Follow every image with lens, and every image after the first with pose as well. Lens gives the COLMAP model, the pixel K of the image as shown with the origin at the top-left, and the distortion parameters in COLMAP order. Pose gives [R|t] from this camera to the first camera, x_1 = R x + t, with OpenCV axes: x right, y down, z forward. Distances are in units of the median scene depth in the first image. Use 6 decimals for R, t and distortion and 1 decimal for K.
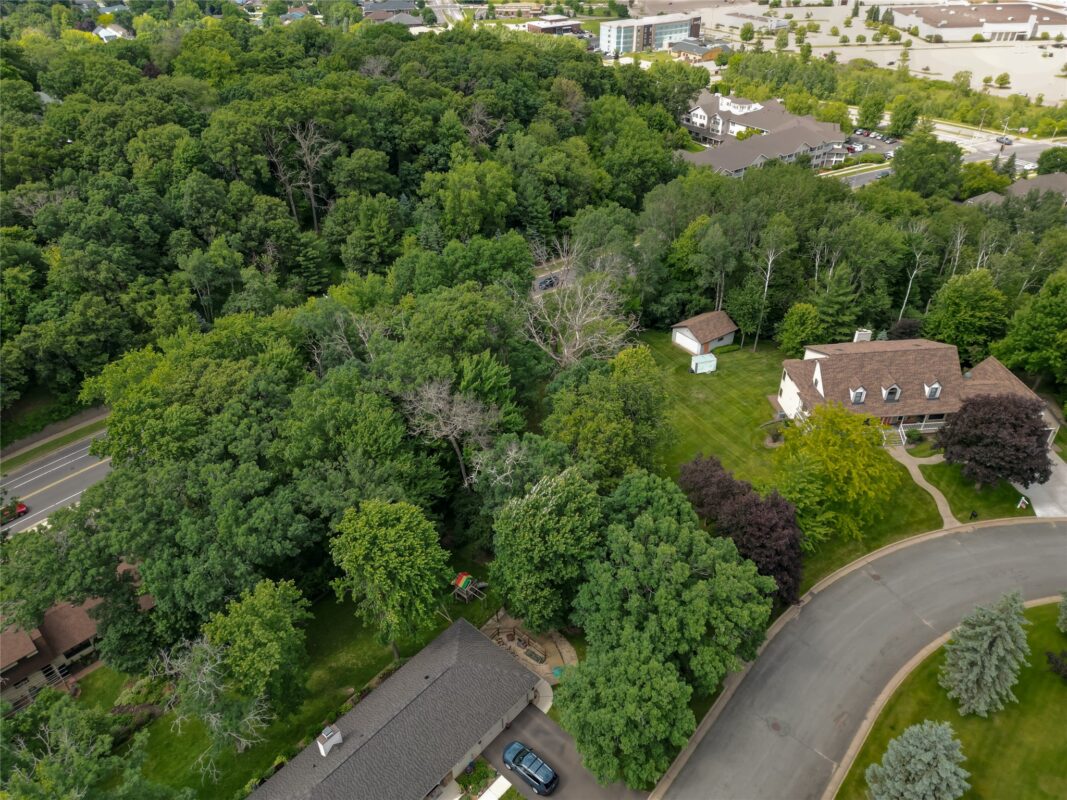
lens RADIAL K [[744.1, 0, 533.5], [0, 744.1, 400.0], [0, 0, 1]] dist [0.074619, -0.069894]
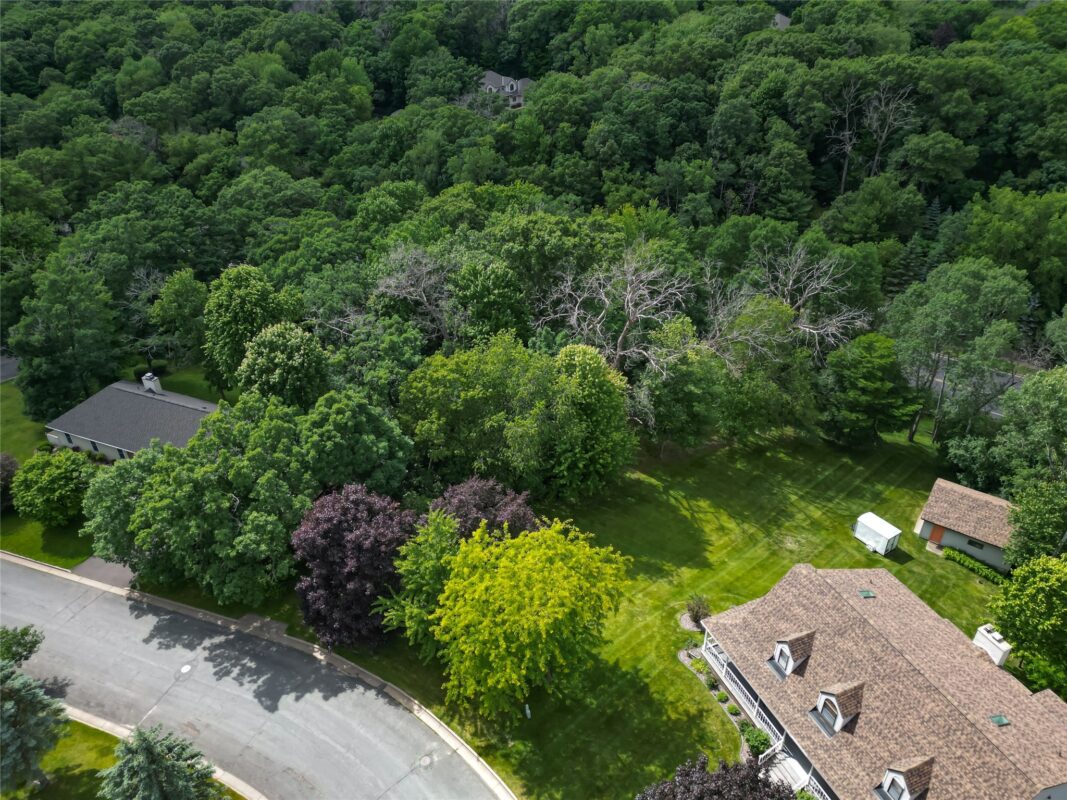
lens RADIAL K [[744.1, 0, 533.5], [0, 744.1, 400.0], [0, 0, 1]] dist [0.074619, -0.069894]
pose [[0.324987, 0.530722, -0.782763, 0.726931], [-0.529064, 0.788082, 0.314671, -0.232082], [0.783884, 0.311867, 0.536902, 0.549859]]
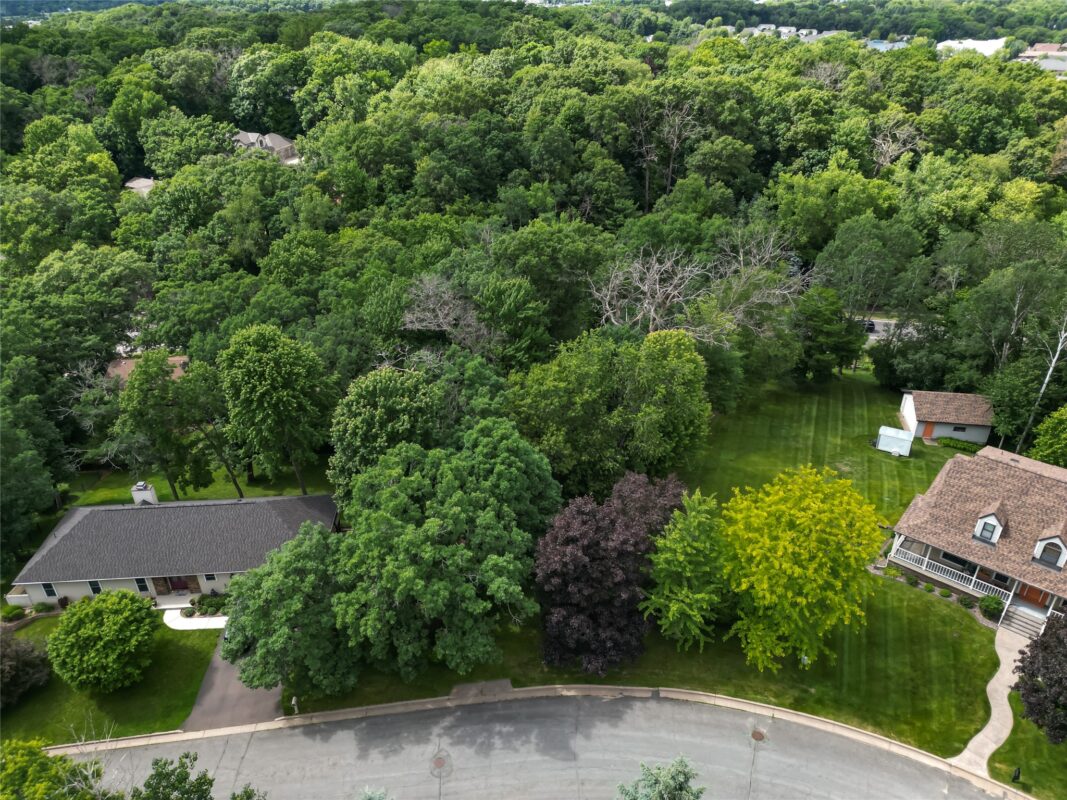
lens RADIAL K [[744.1, 0, 533.5], [0, 744.1, 400.0], [0, 0, 1]] dist [0.074619, -0.069894]
pose [[0.706820, 0.358695, -0.609708, 0.535078], [-0.398378, 0.914074, 0.075926, -0.000915], [0.584552, 0.189228, 0.788981, 0.281383]]
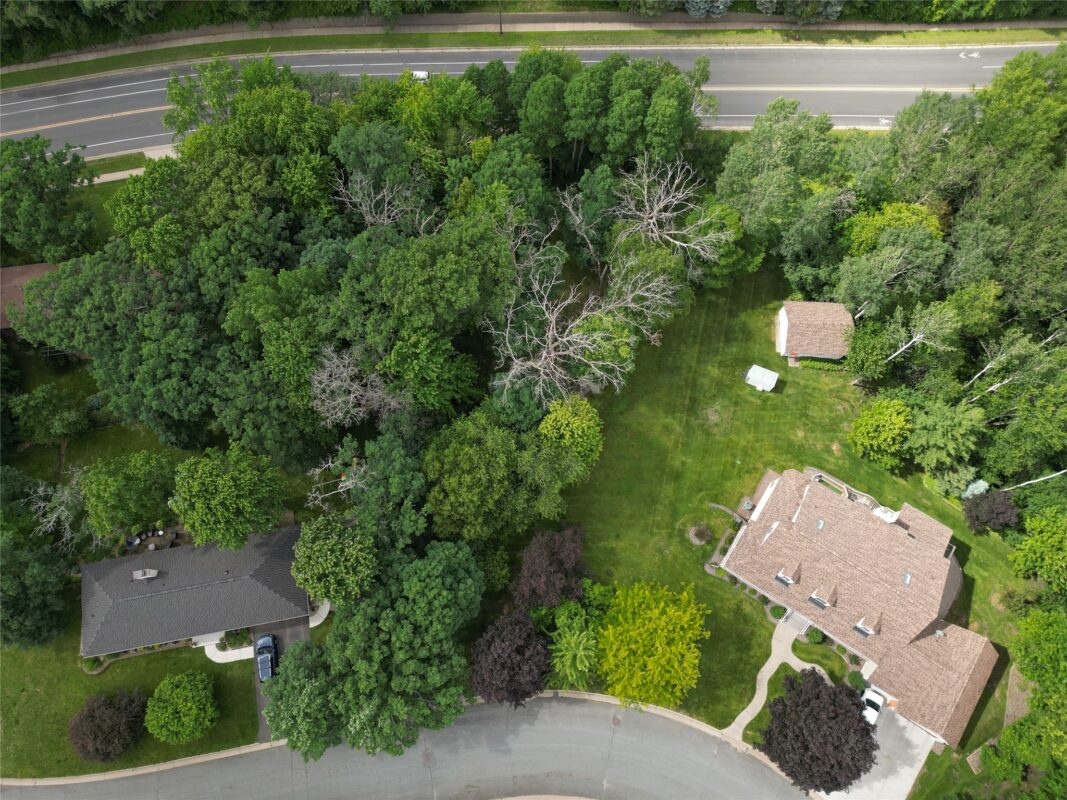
lens RADIAL K [[744.1, 0, 533.5], [0, 744.1, 400.0], [0, 0, 1]] dist [0.074619, -0.069894]
pose [[0.790212, 0.594630, -0.148256, 0.215521], [-0.359167, 0.645385, 0.674149, -0.656844], [0.496551, -0.479473, 0.723563, 0.334982]]
